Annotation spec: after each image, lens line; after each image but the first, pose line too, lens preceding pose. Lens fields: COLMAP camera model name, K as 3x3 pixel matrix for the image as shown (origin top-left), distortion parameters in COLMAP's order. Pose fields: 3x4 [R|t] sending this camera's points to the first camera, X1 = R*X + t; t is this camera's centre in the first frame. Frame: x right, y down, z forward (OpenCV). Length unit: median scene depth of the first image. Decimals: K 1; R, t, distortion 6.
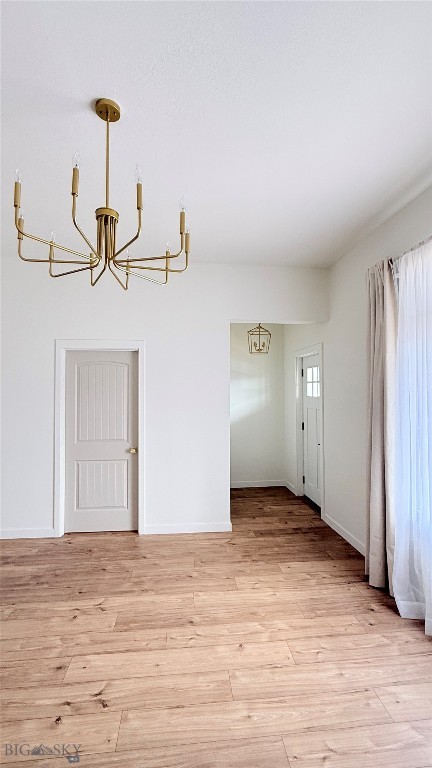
lens RADIAL K [[340.4, 0, 216.4], [0, 340.4, 383.8], [0, 0, 1]] dist [0.000364, -0.000816]
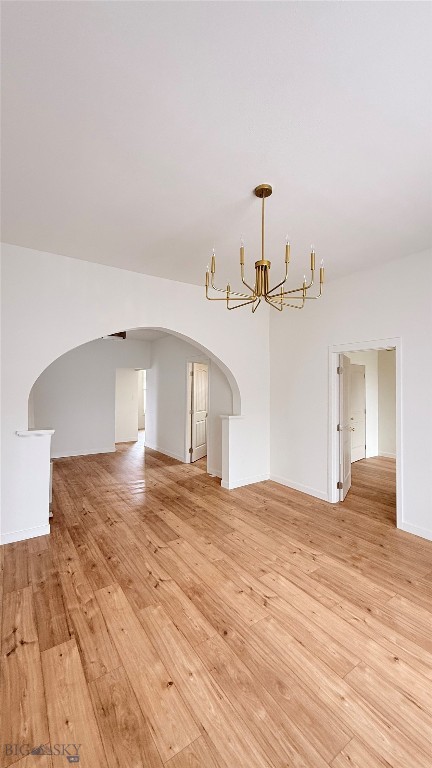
lens RADIAL K [[306.0, 0, 219.5], [0, 306.0, 377.8], [0, 0, 1]] dist [-0.003089, 0.000288]
pose [[0.479686, -0.018670, -0.877241, 0.445971], [0.010345, 0.999824, -0.015622, 0.004525], [0.877379, -0.001581, 0.479795, 0.131495]]
